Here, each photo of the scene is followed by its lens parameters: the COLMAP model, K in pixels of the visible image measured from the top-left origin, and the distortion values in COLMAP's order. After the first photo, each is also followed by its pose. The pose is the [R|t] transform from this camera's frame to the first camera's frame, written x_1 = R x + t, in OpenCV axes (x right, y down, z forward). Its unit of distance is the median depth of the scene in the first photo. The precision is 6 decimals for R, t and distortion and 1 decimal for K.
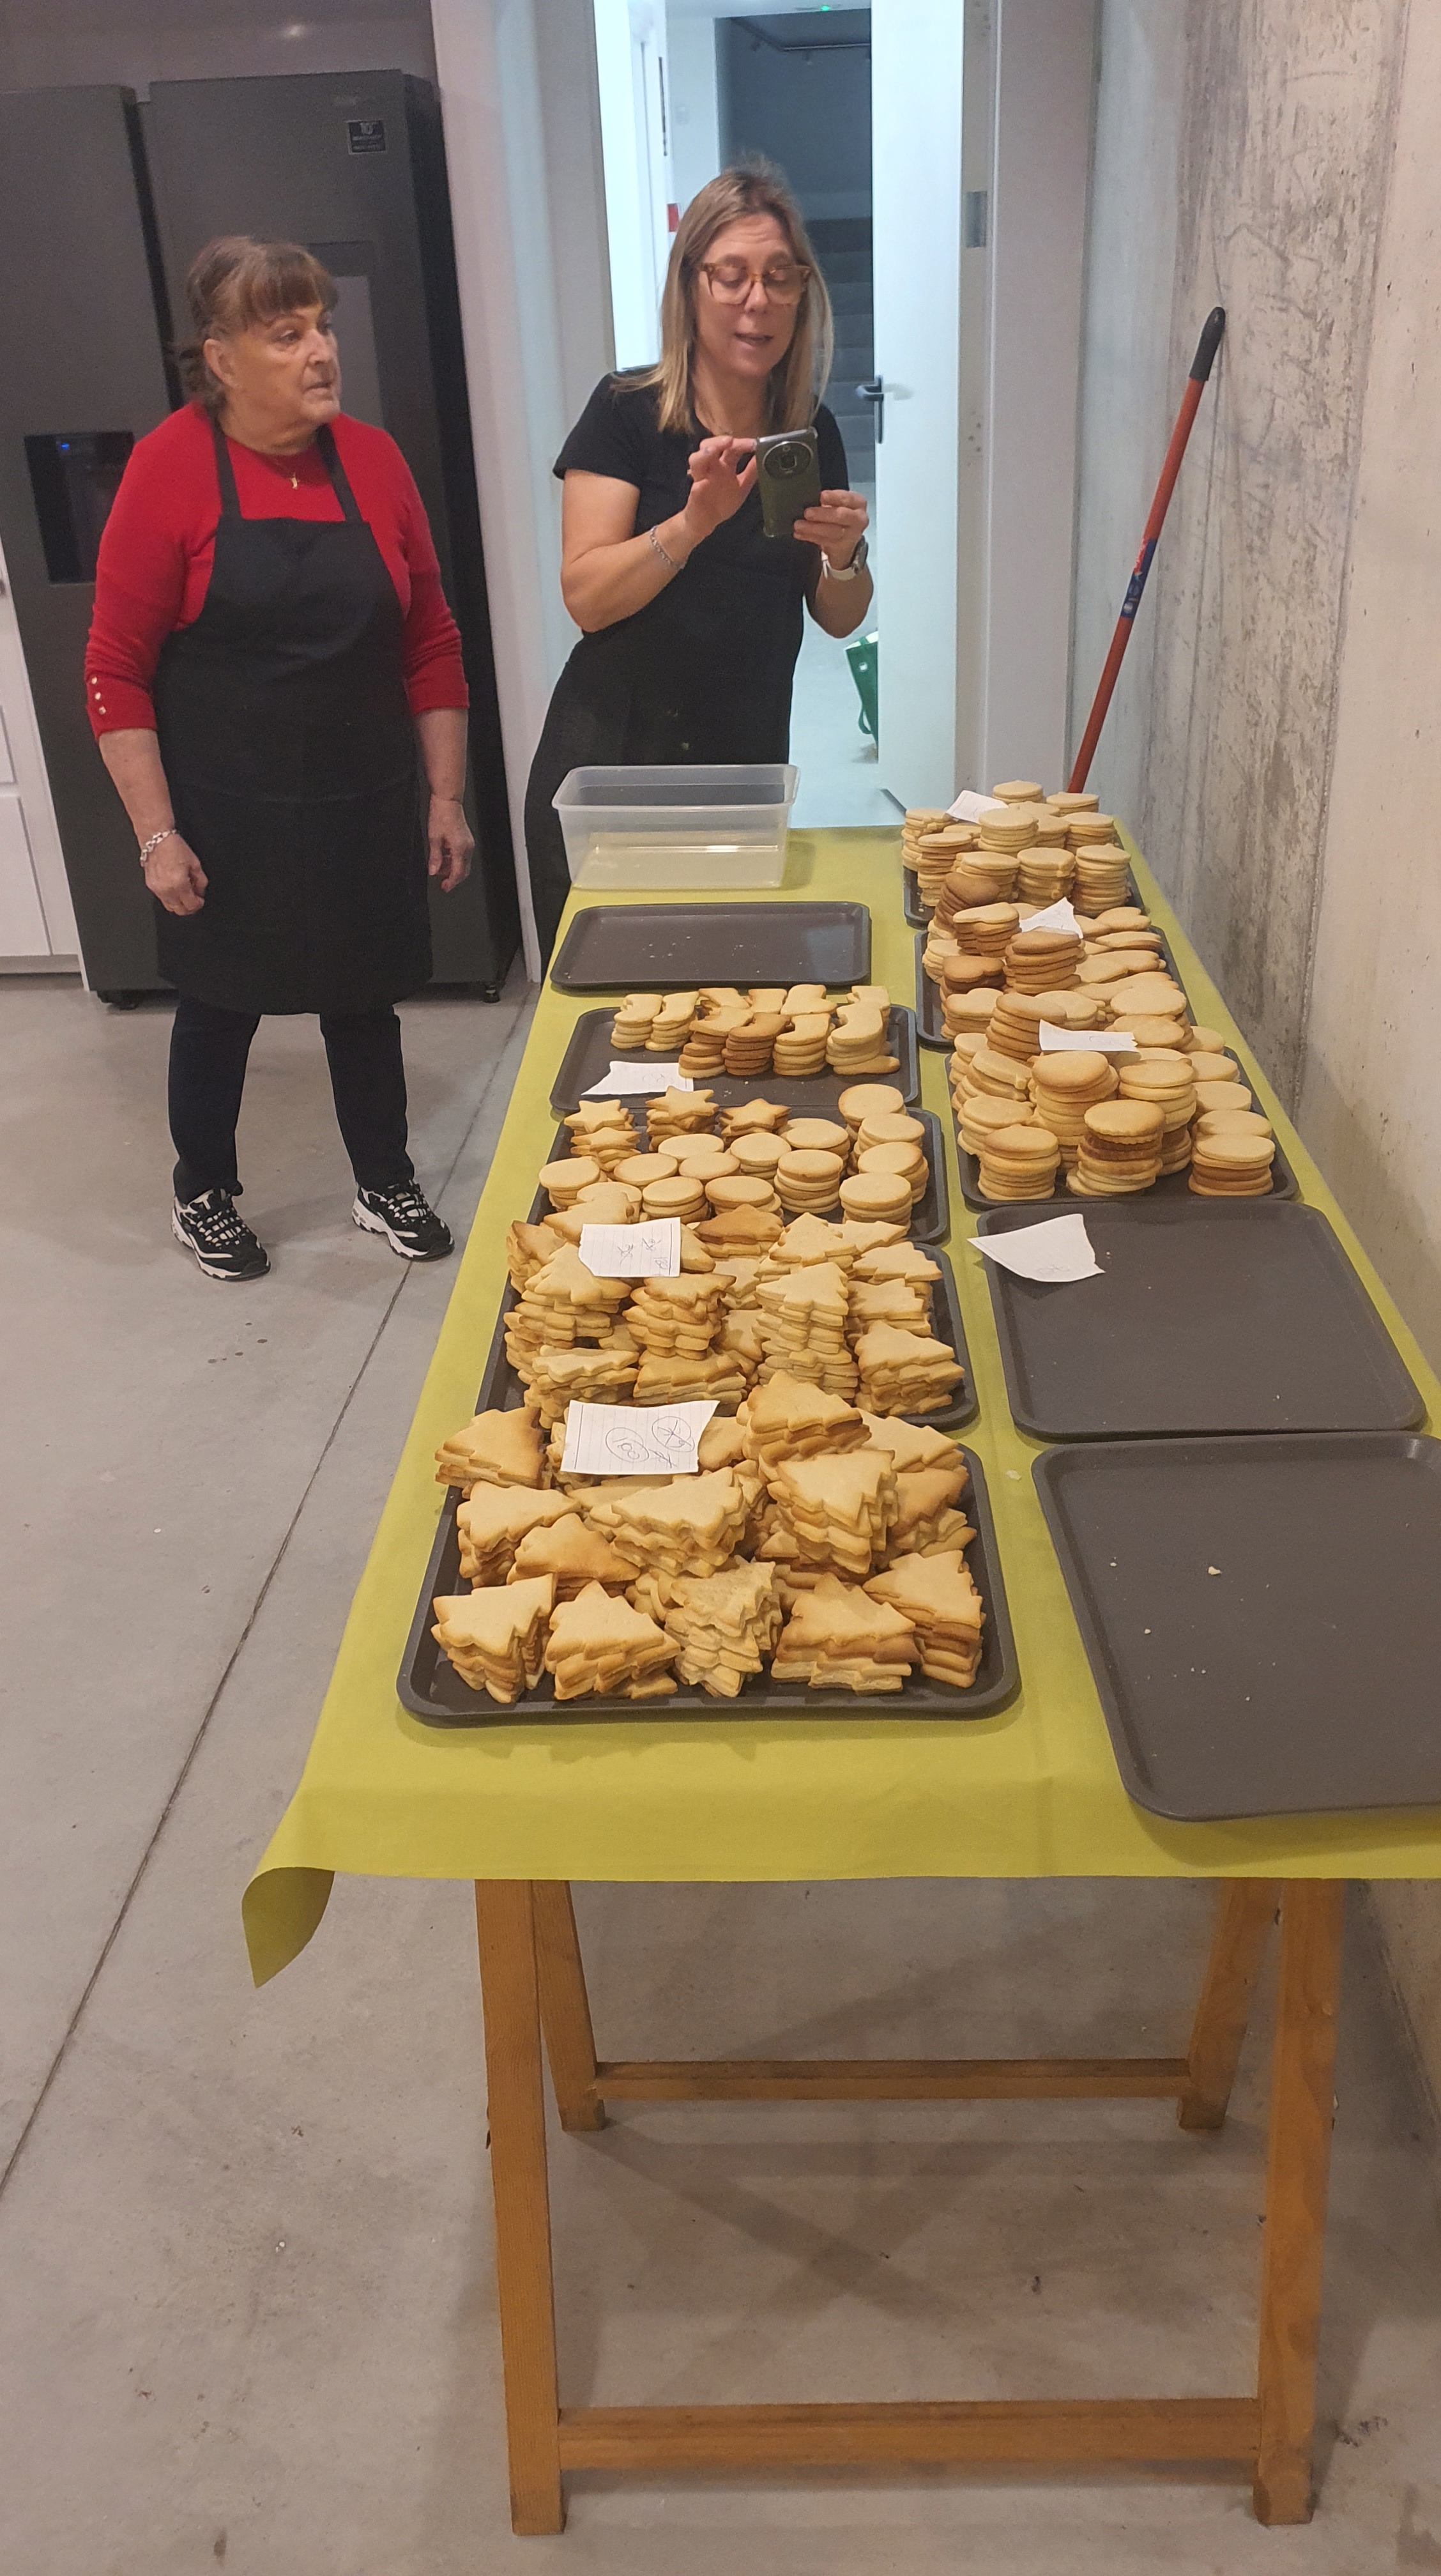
lens RADIAL K [[2029.2, 0, 720.5], [0, 2029.2, 1288.0], [0, 0, 1]] dist [0.007312, 0.000861]
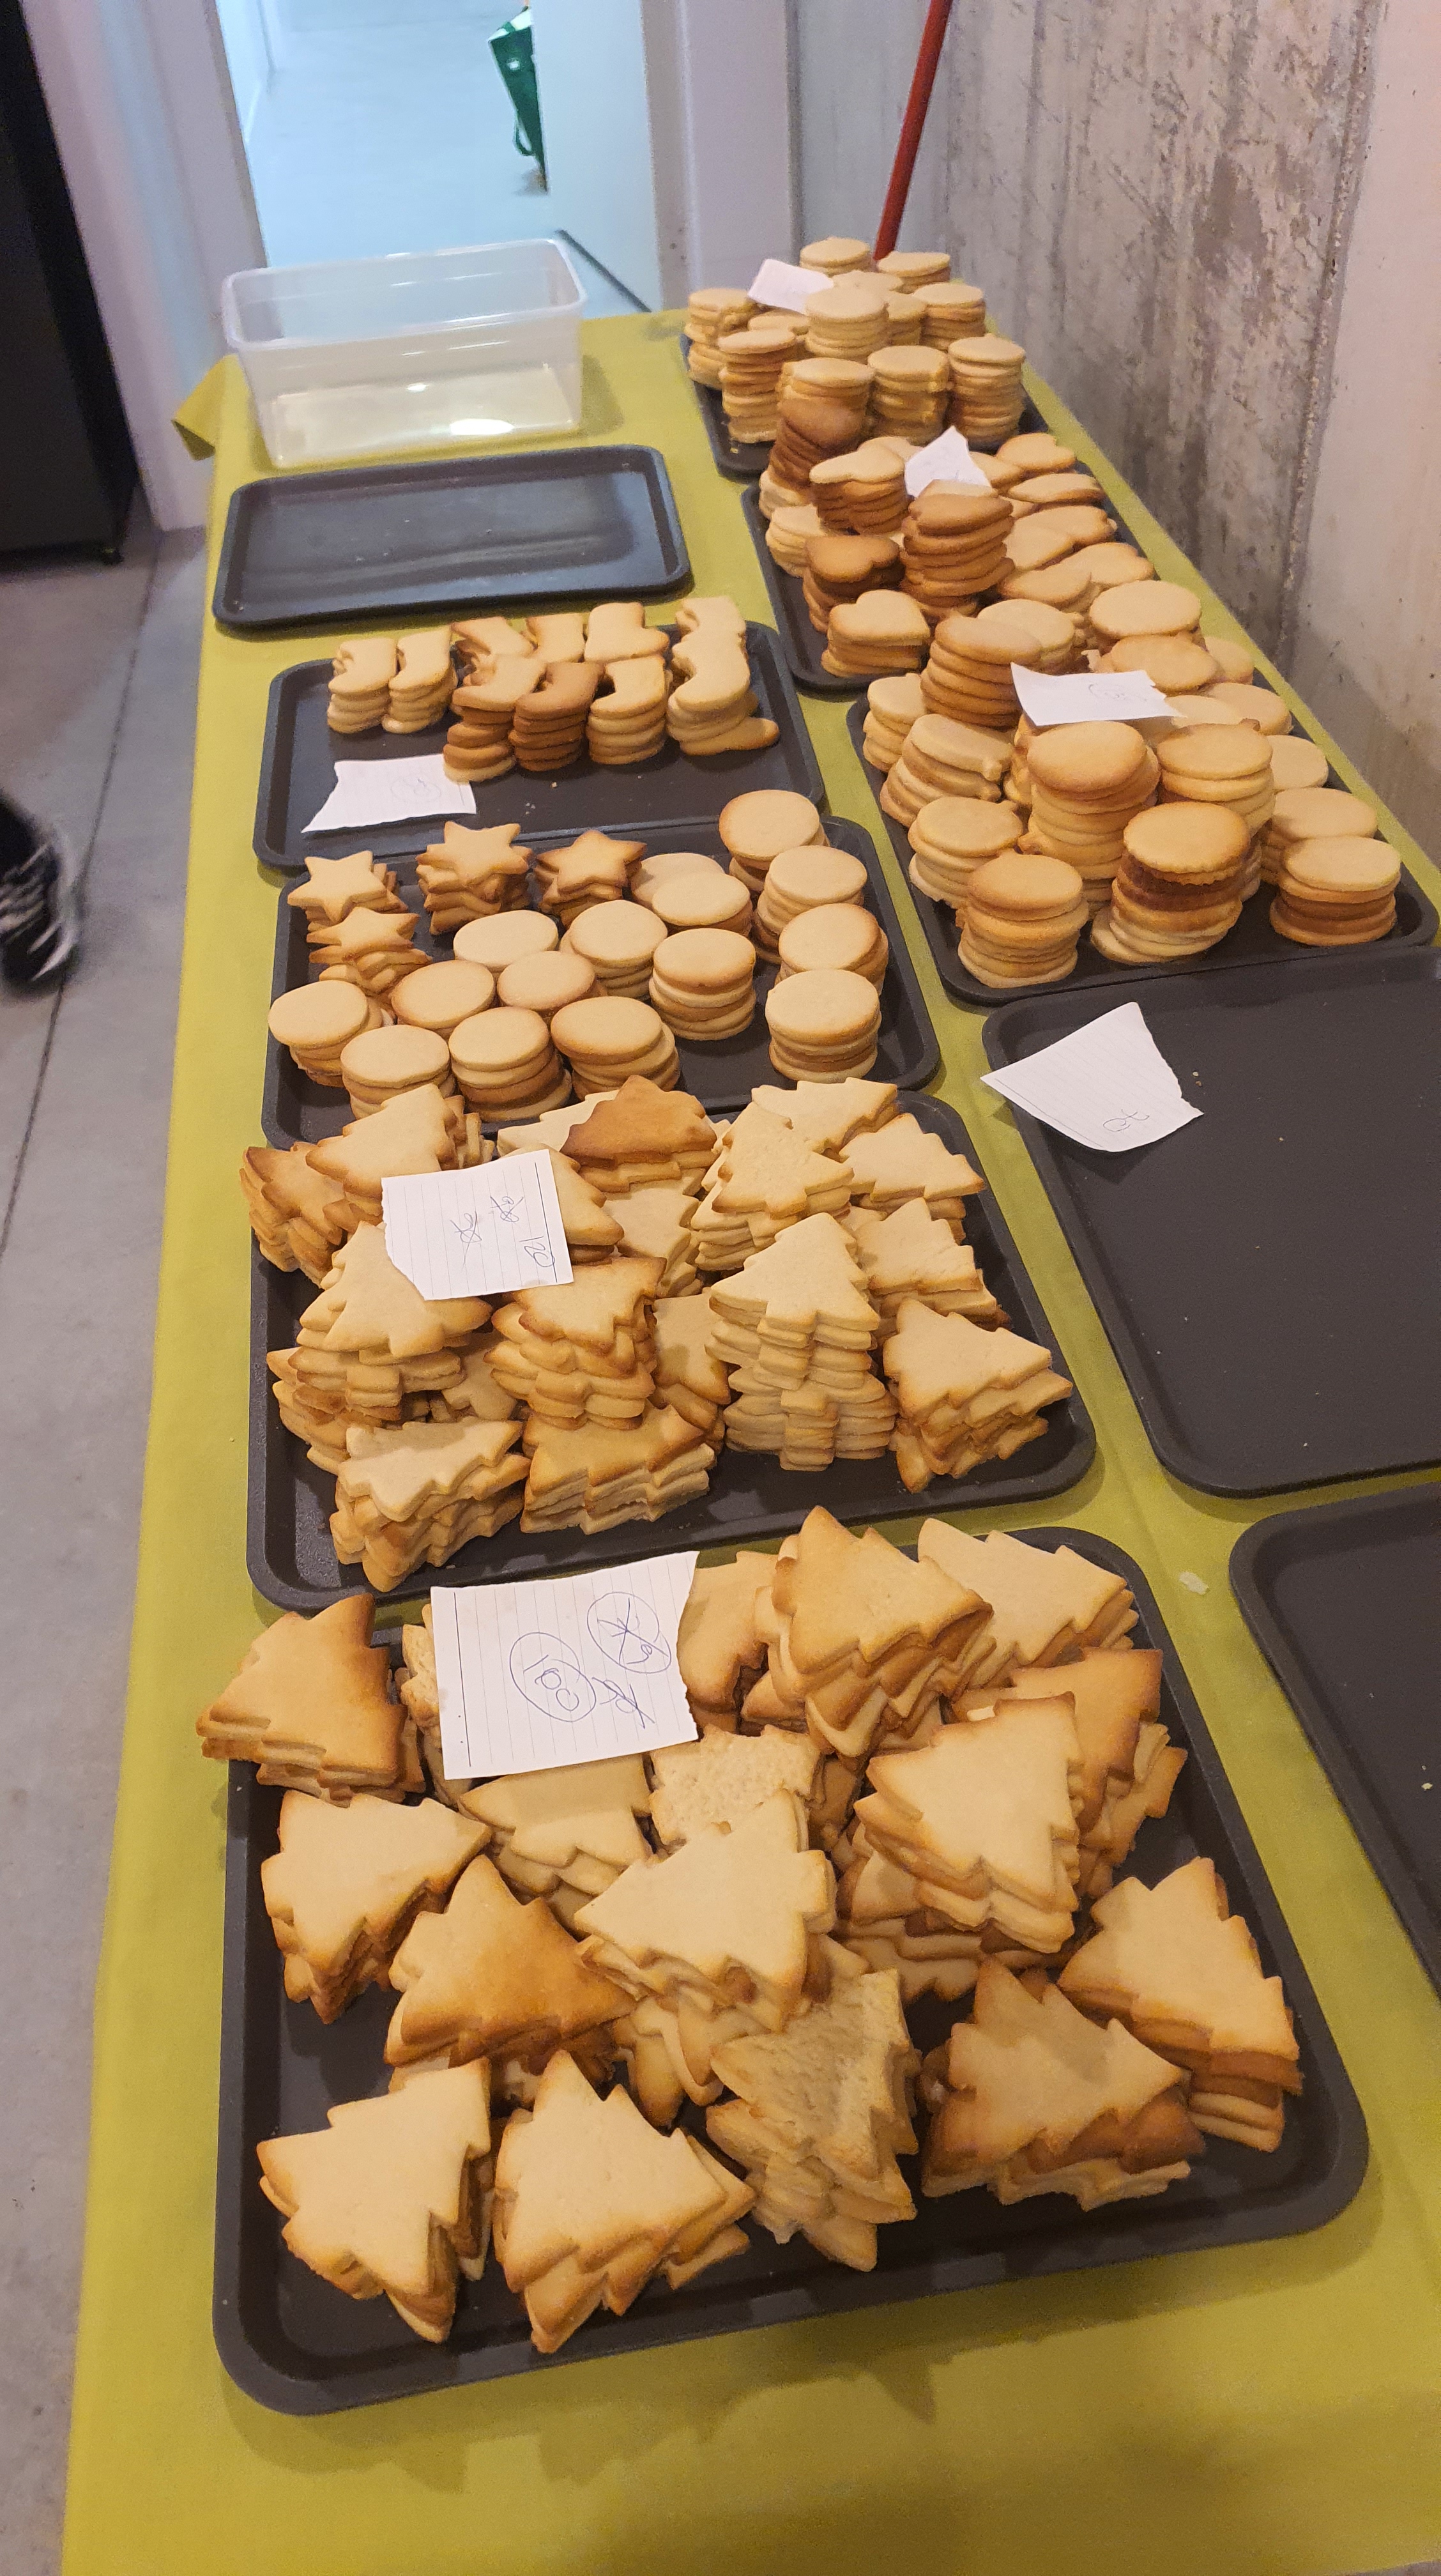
lens RADIAL K [[2003.8, 0, 720.5], [0, 2003.8, 1288.0], [0, 0, 1]] dist [-0.051697, 0.092071]
pose [[0.983282, -0.128321, 0.129191, -0.039434], [0.091475, 0.961571, 0.258868, -0.109631], [-0.157444, -0.242723, 0.957234, 0.345196]]
